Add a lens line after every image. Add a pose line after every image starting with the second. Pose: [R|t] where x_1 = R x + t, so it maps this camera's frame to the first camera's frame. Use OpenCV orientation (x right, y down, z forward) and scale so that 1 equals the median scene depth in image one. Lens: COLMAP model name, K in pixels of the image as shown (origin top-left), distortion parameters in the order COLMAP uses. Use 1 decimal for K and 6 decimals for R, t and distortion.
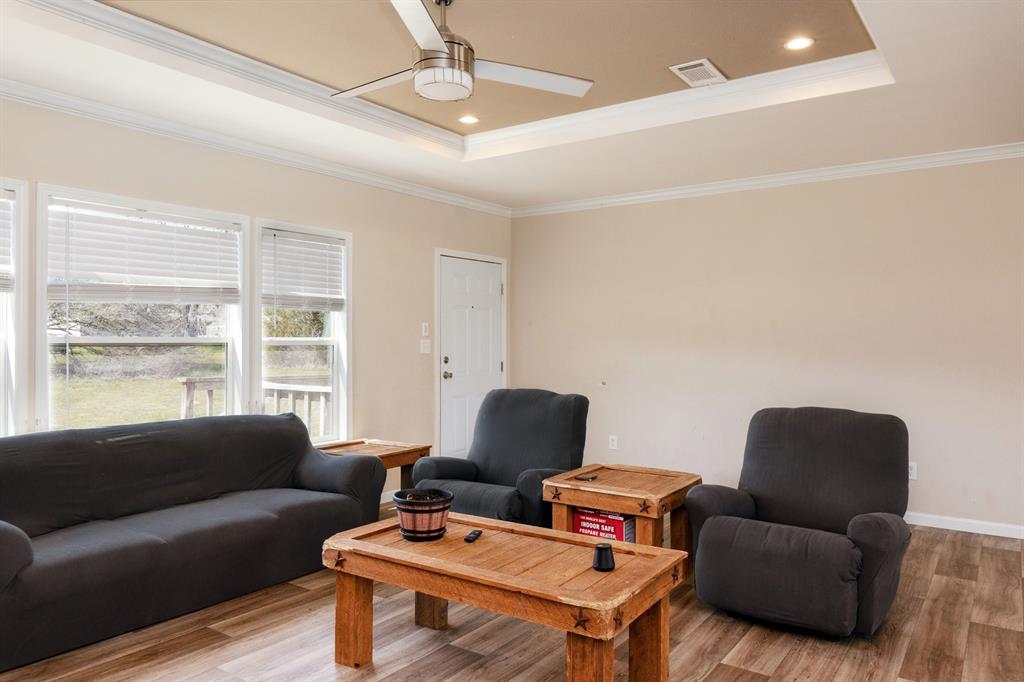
lens RADIAL K [[719.8, 0, 475.4], [0, 719.8, 338.1], [0, 0, 1]] dist [0.000046, -0.012571]
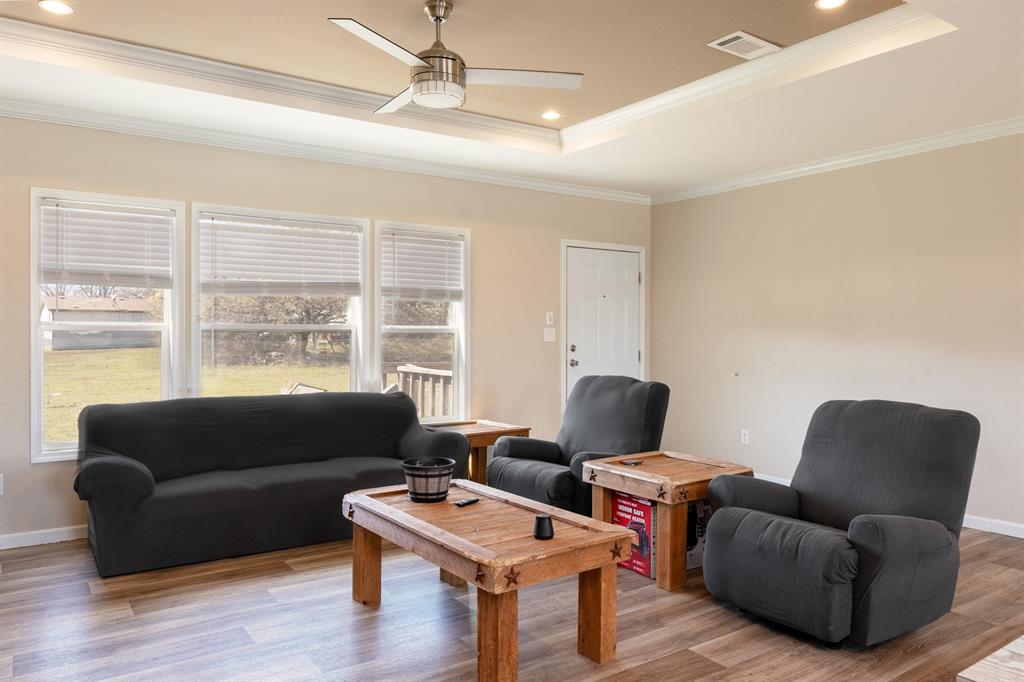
lens RADIAL K [[719.8, 0, 484.3], [0, 719.8, 343.3], [0, 0, 1]] dist [0.000046, -0.012571]
pose [[0.938559, 0.007892, -0.345030, 0.313995], [-0.002368, 0.999862, 0.016430, 0.010531], [0.345112, -0.014603, 0.938448, -0.017378]]
